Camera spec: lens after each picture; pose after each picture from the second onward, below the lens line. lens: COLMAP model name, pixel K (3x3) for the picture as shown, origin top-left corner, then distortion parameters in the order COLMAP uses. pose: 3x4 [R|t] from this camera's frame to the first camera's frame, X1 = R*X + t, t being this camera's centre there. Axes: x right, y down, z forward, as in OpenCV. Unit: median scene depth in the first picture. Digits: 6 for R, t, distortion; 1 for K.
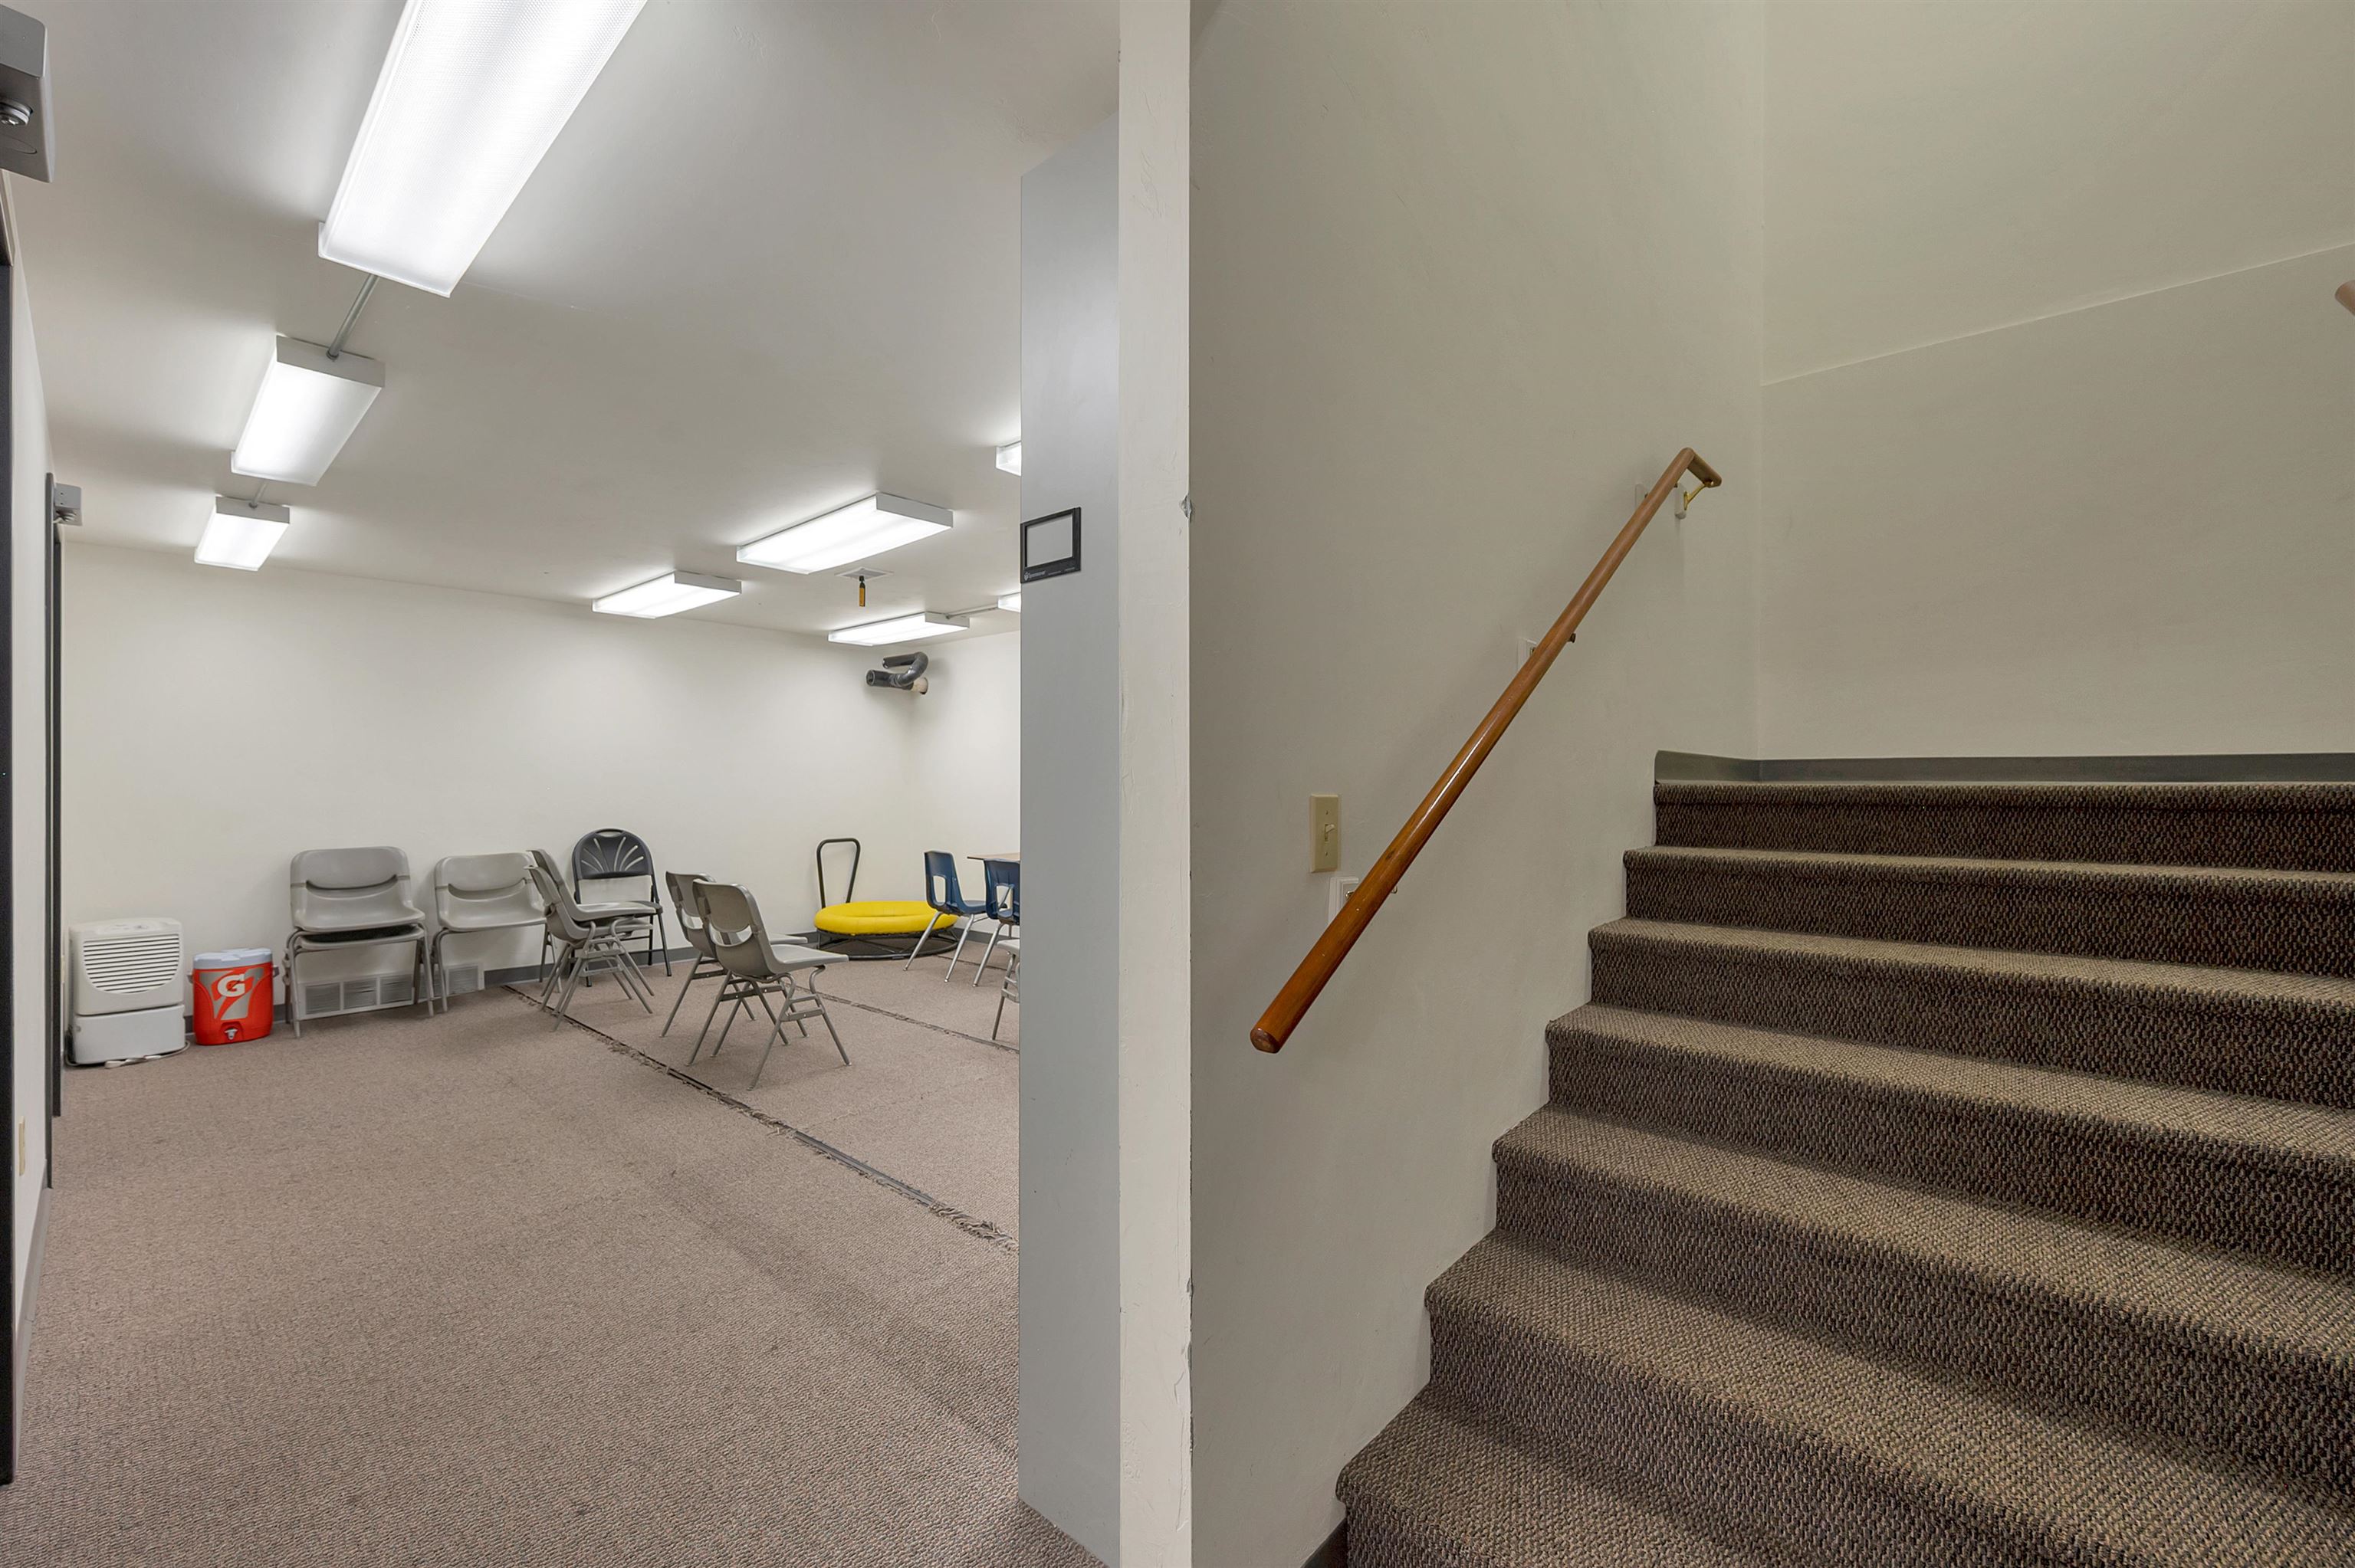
lens RADIAL K [[954.1, 0, 1177.5], [0, 954.1, 784.0], [0, 0, 1]] dist [0.000467, -0.000199]
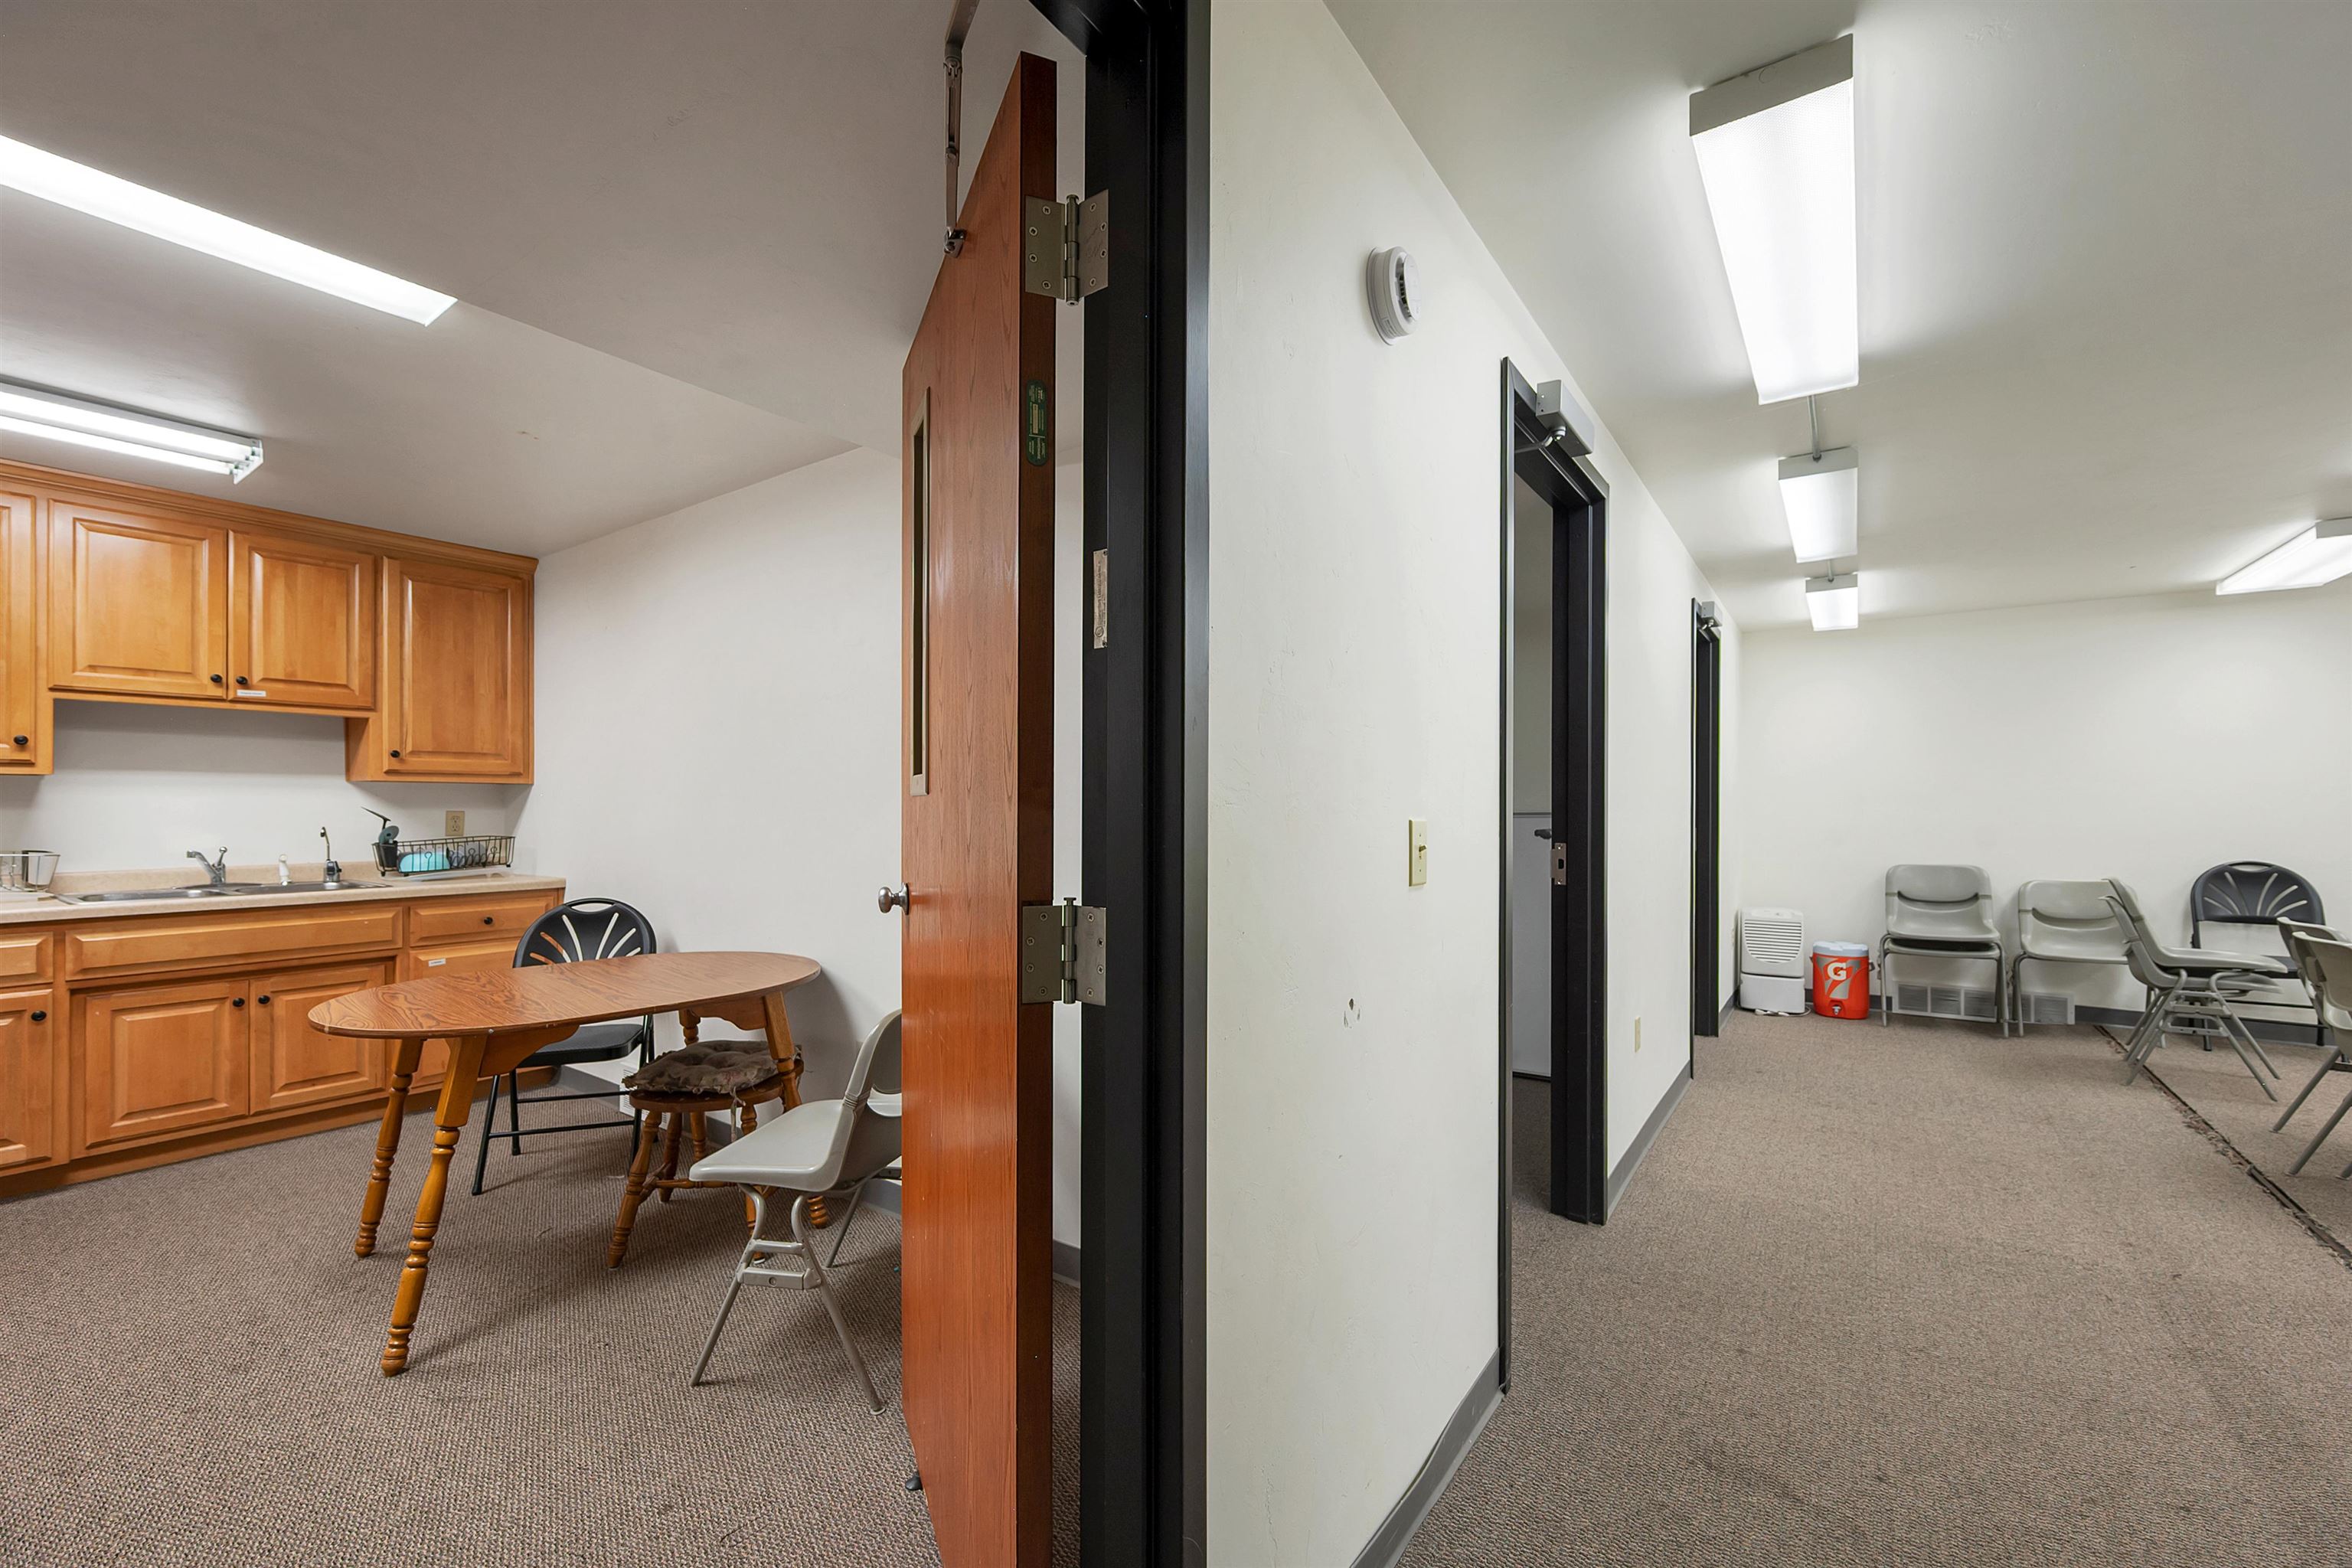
lens RADIAL K [[953.0, 0, 1176.0], [0, 953.0, 784.0], [0, 0, 1]] dist [0.000467, -0.000199]
pose [[0.098420, -0.023691, -0.994863, 0.142806], [0.002259, 0.999719, -0.023583, -0.001438], [0.995142, 0.000074, 0.098445, 0.034140]]
